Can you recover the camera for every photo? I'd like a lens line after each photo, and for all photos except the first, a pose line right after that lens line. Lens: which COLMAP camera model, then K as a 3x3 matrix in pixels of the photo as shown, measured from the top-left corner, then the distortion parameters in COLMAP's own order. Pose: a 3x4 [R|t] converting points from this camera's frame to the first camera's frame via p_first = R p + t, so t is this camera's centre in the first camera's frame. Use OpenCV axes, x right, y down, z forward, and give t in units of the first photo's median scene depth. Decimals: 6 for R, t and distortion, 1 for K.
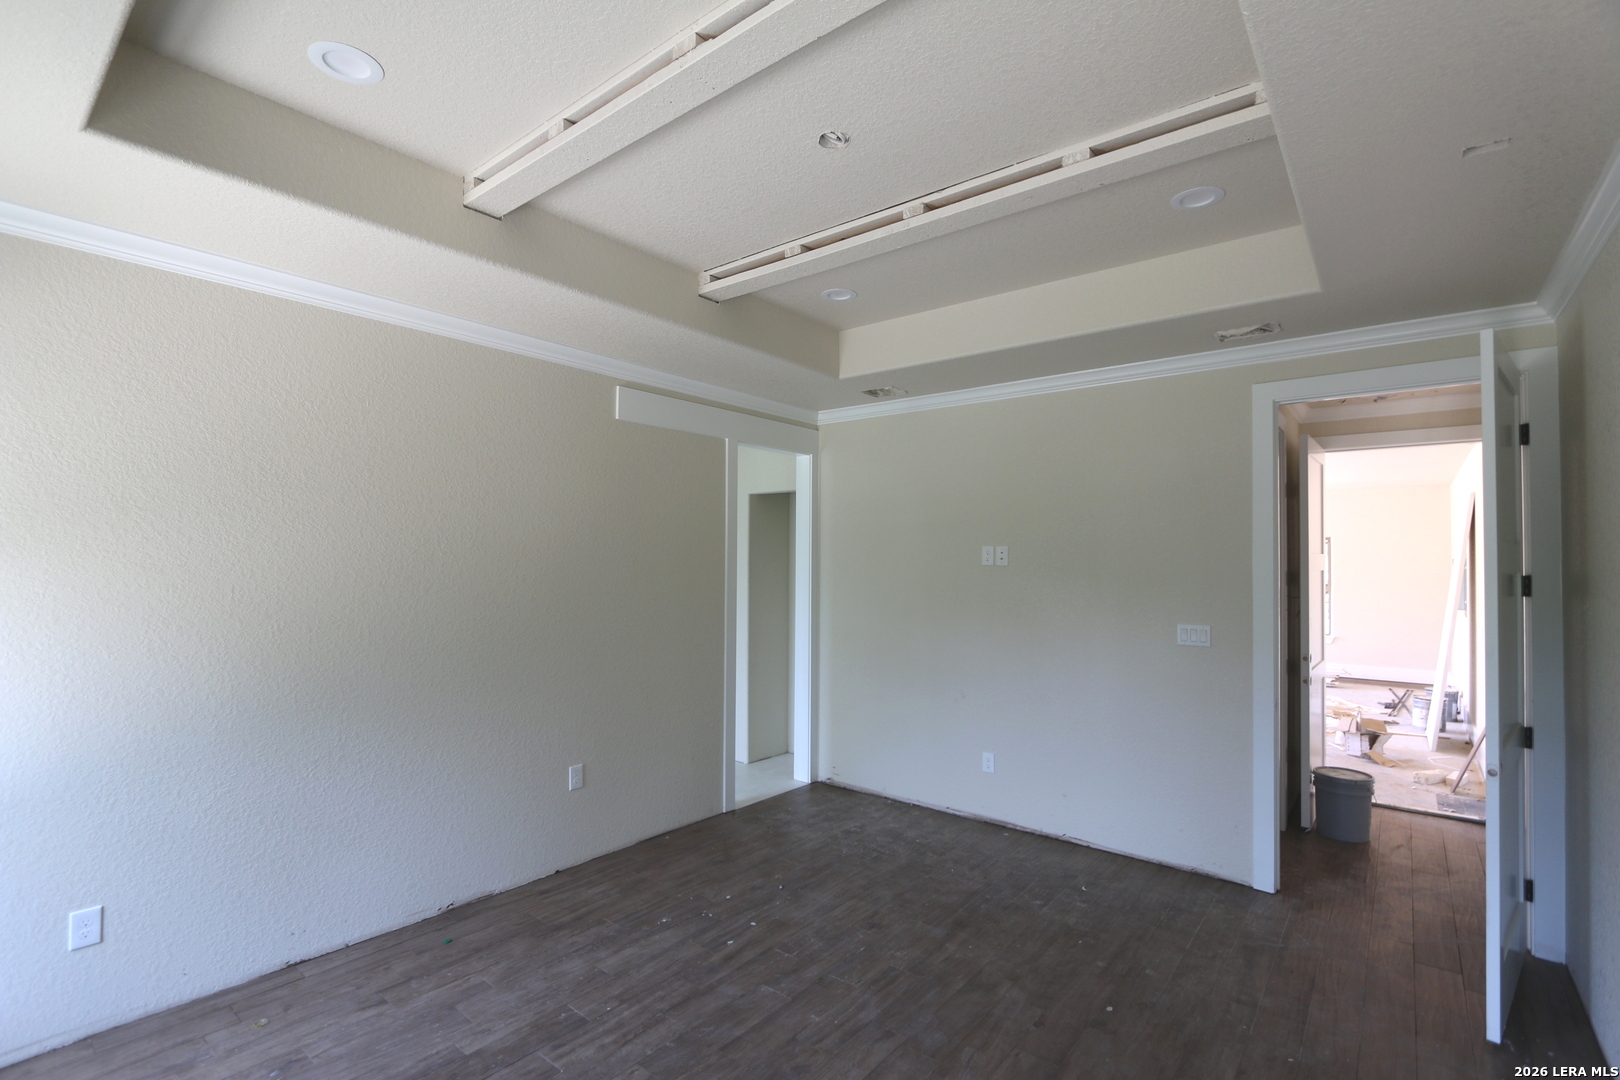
lens RADIAL K [[740.7, 0, 794.9], [0, 740.7, 548.6], [0, 0, 1]] dist [-0.014710, 0.000260]
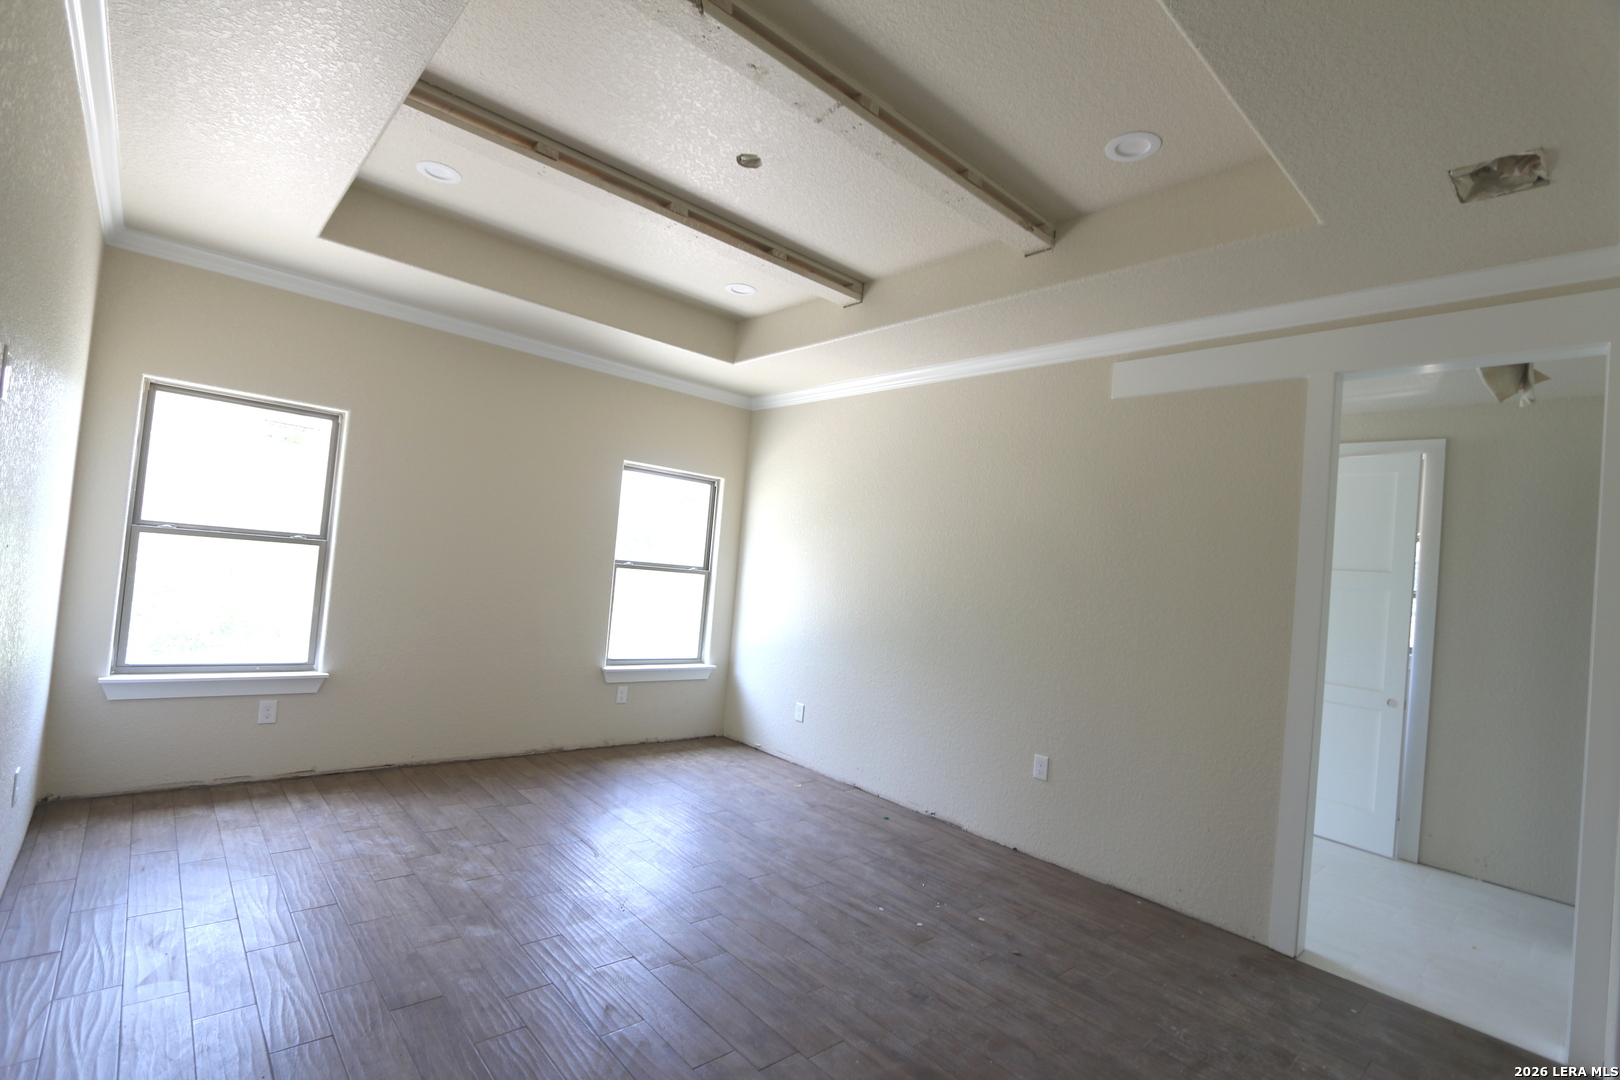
lens RADIAL K [[740.7, 0, 794.9], [0, 740.7, 548.6], [0, 0, 1]] dist [-0.014710, 0.000260]
pose [[-0.154104, -0.044566, -0.987049, 0.851999], [-0.071129, 0.996891, -0.033905, 0.081701], [0.985491, 0.064982, -0.156794, 0.918365]]
